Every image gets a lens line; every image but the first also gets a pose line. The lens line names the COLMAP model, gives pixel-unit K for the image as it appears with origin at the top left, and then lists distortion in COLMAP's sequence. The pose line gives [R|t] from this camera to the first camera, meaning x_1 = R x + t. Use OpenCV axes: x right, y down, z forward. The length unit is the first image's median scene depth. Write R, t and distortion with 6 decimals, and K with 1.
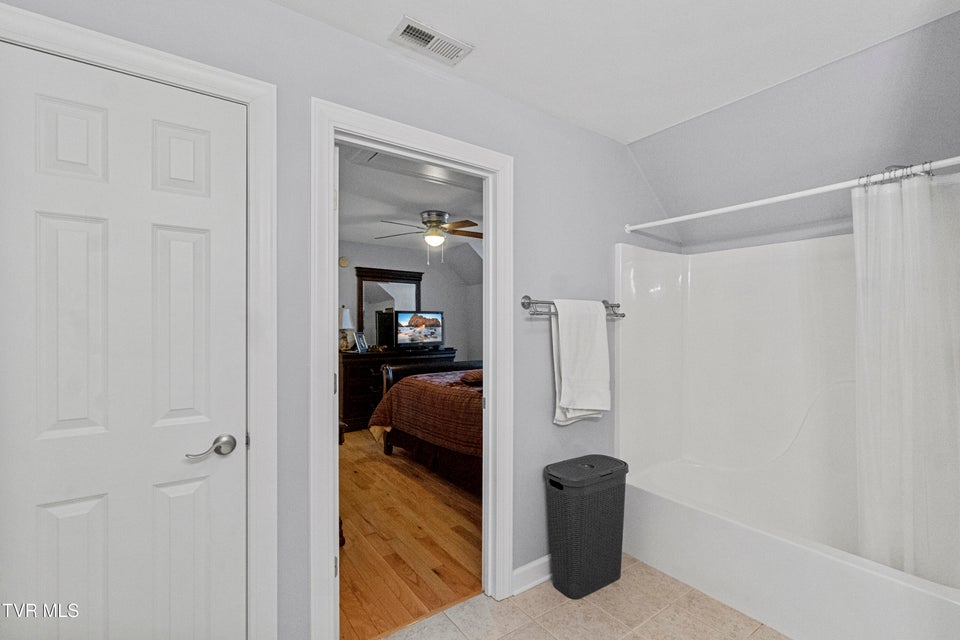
lens RADIAL K [[417.9, 0, 482.8], [0, 417.9, 319.6], [0, 0, 1]] dist [-0.001044, 0.000718]
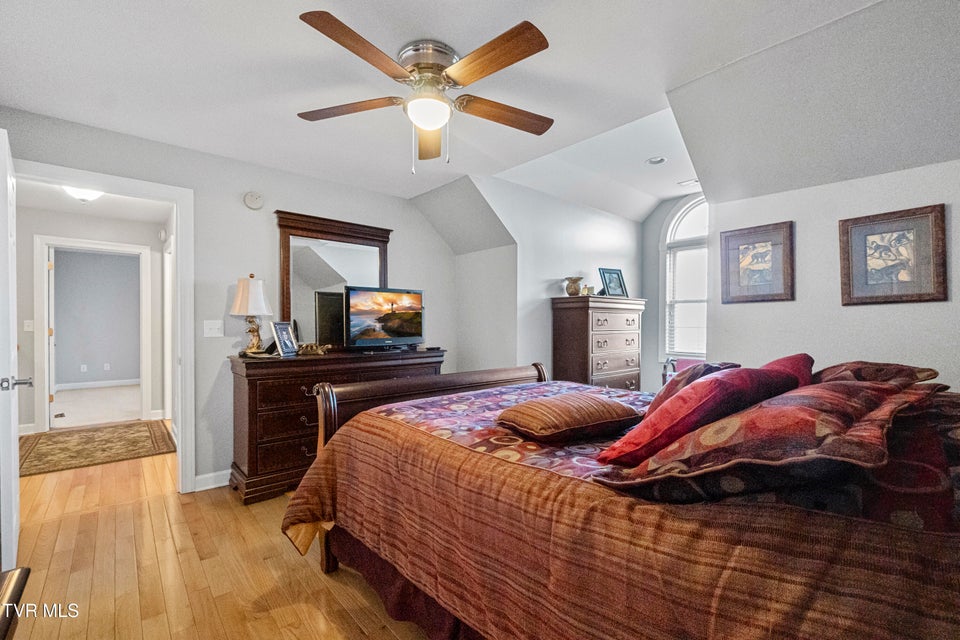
lens RADIAL K [[417.9, 0, 476.2], [0, 417.9, 325.3], [0, 0, 1]] dist [-0.001044, 0.000718]
pose [[0.996468, -0.003416, 0.083902, -0.078730], [0.002239, 0.999898, 0.014111, 0.027778], [-0.083941, -0.013873, 0.996374, 0.409997]]
